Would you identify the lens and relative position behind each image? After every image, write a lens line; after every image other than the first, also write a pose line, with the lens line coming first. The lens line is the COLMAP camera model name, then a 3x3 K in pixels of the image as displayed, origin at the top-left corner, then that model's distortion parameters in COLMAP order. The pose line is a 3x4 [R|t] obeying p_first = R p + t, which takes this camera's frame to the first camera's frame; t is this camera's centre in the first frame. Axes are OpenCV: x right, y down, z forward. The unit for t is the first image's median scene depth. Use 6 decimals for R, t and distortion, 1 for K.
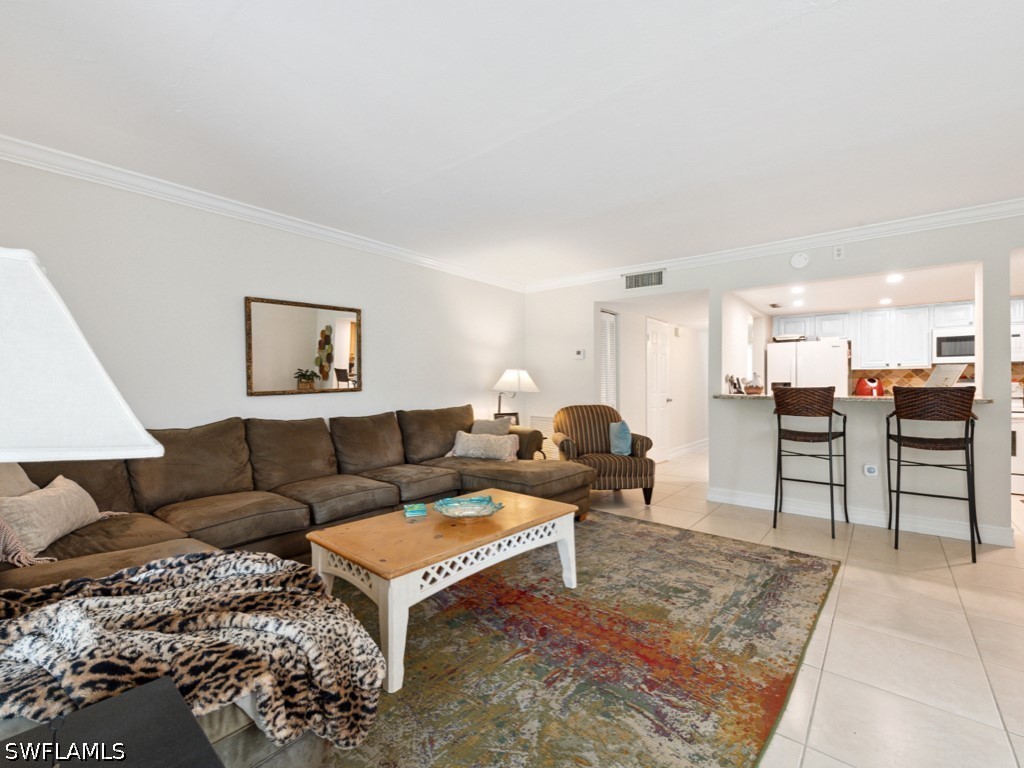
lens RADIAL K [[449.3, 0, 515.1], [0, 449.3, 384.6], [0, 0, 1]] dist [0.016229, -0.000425]
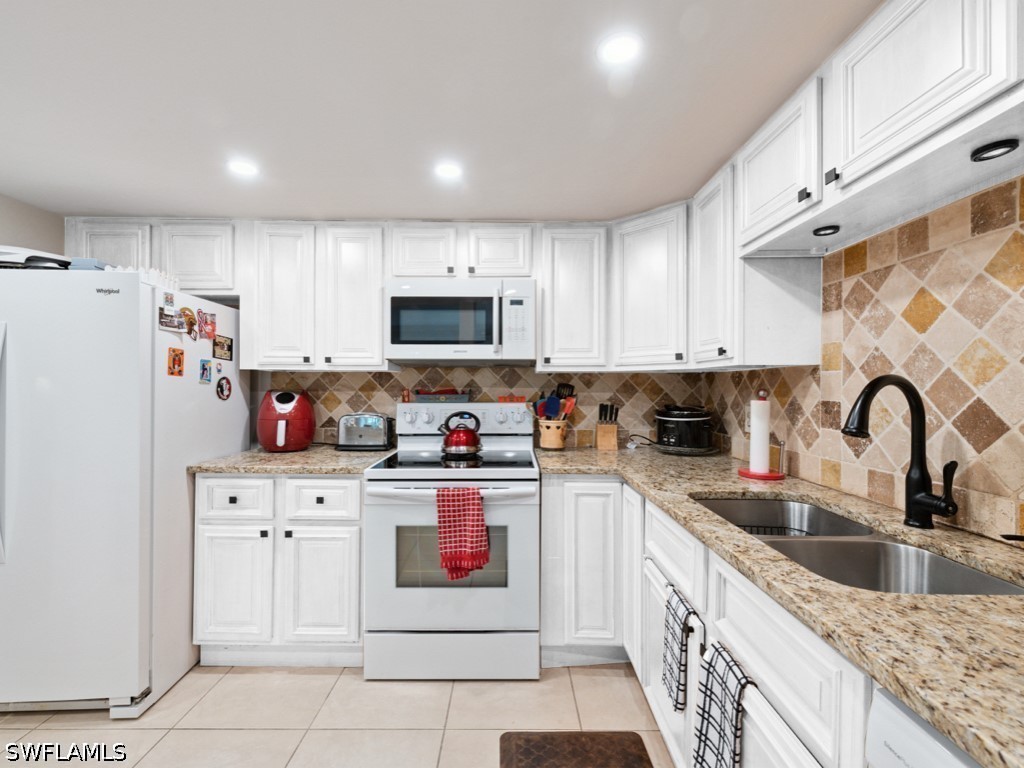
lens RADIAL K [[449.3, 0, 512.6], [0, 449.3, 383.9], [0, 0, 1]] dist [0.016229, -0.000425]
pose [[0.771880, 0.011993, 0.635655, 0.705311], [-0.006868, 0.999921, -0.010525, -0.018983], [-0.635731, 0.003758, 0.771902, 0.574810]]
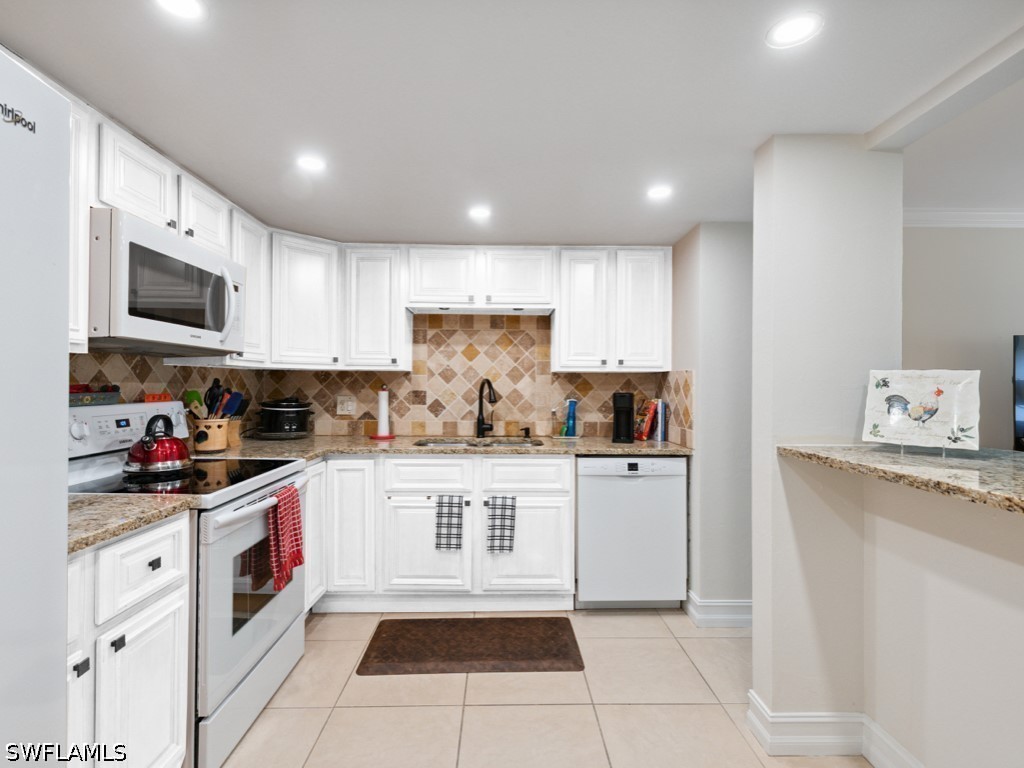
lens RADIAL K [[480.9, 0, 512.9], [0, 480.9, 385.0], [0, 0, 1]] dist [0.001376, -0.000013]
pose [[-0.647807, 0.002751, 0.761800, 0.530990], [-0.001010, 0.999989, -0.004470, -0.016793], [-0.761804, -0.003665, -0.647797, 0.947289]]
